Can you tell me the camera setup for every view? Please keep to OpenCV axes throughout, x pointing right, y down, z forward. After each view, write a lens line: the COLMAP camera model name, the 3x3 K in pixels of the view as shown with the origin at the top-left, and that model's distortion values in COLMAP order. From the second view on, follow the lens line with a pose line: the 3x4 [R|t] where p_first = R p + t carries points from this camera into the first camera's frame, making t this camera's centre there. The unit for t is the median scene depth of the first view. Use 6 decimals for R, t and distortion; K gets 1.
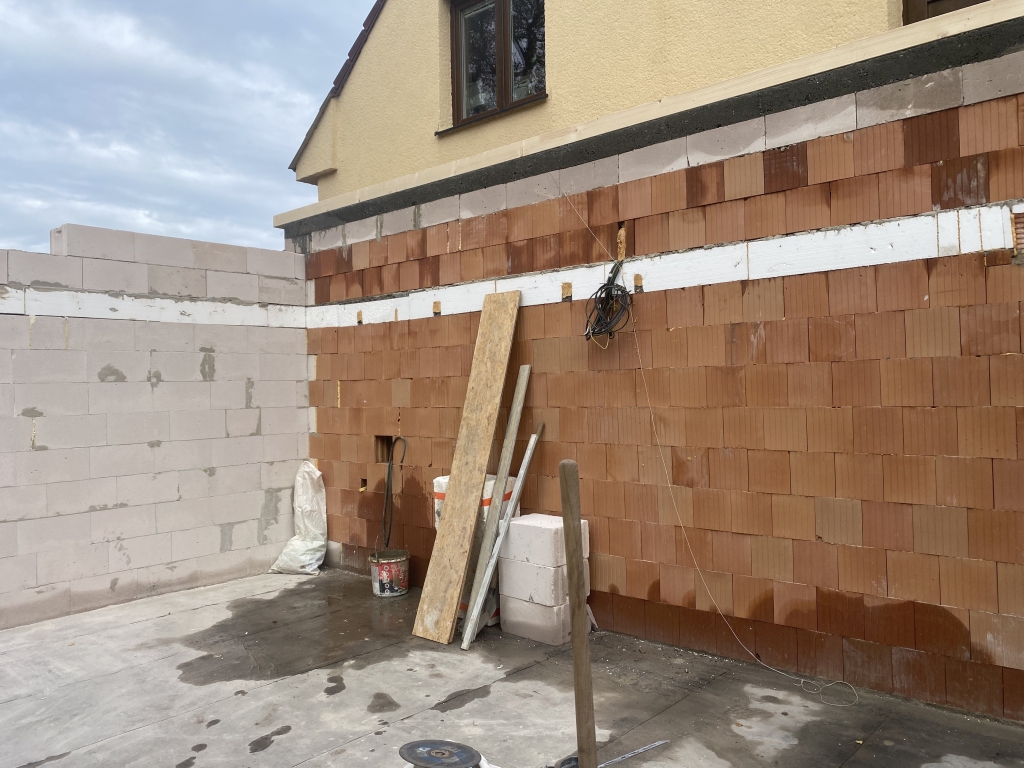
lens RADIAL K [[768.9, 0, 505.8], [0, 768.9, 374.5], [0, 0, 1]] dist [0.030793, -0.043802]
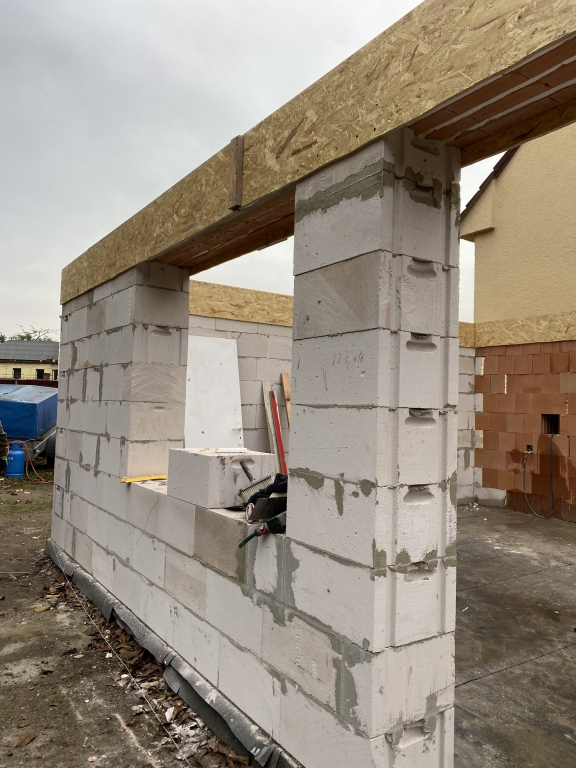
lens RADIAL K [[576.7, 0, 281.0], [0, 576.7, 374.3], [0, 0, 1]] dist [0.030793, -0.043802]
pose [[0.966801, 0.034330, -0.253216, -0.386667], [-0.044386, 0.998432, -0.034109, 0.068638], [0.251648, 0.044216, 0.966808, -0.143308]]
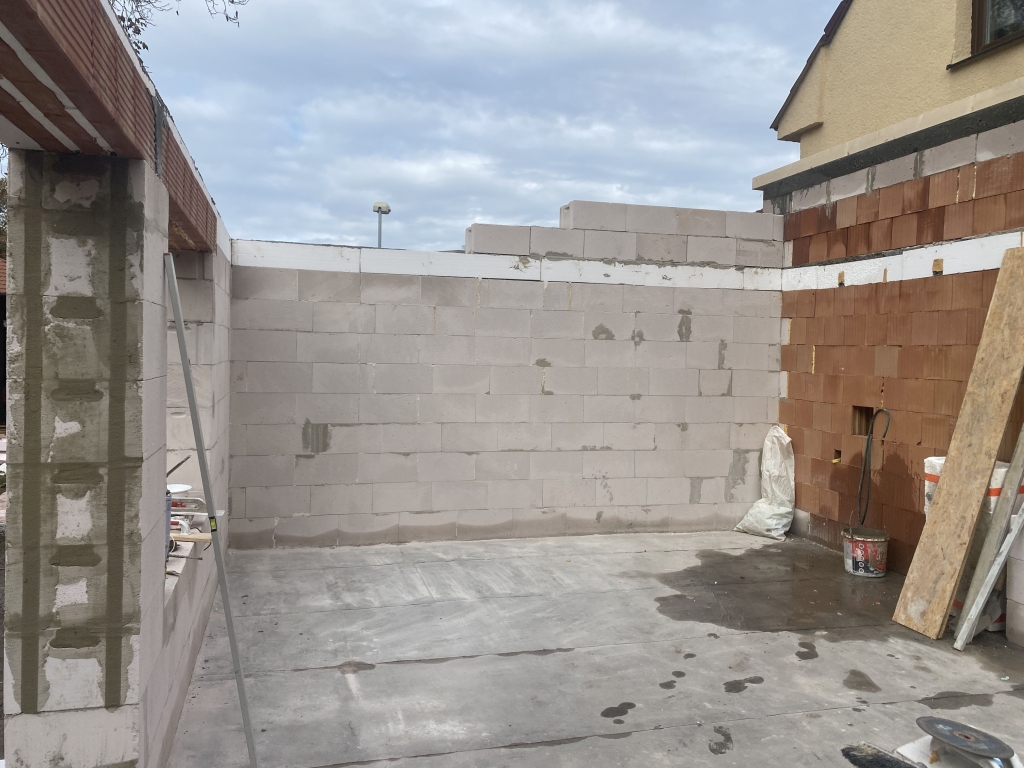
lens RADIAL K [[768.9, 0, 497.3], [0, 768.9, 372.2], [0, 0, 1]] dist [0.030793, -0.043802]
pose [[0.833824, 0.053812, -0.549401, -0.017895], [-0.030193, 0.998193, 0.051947, 0.003512], [0.551204, -0.026727, 0.833943, -0.024207]]
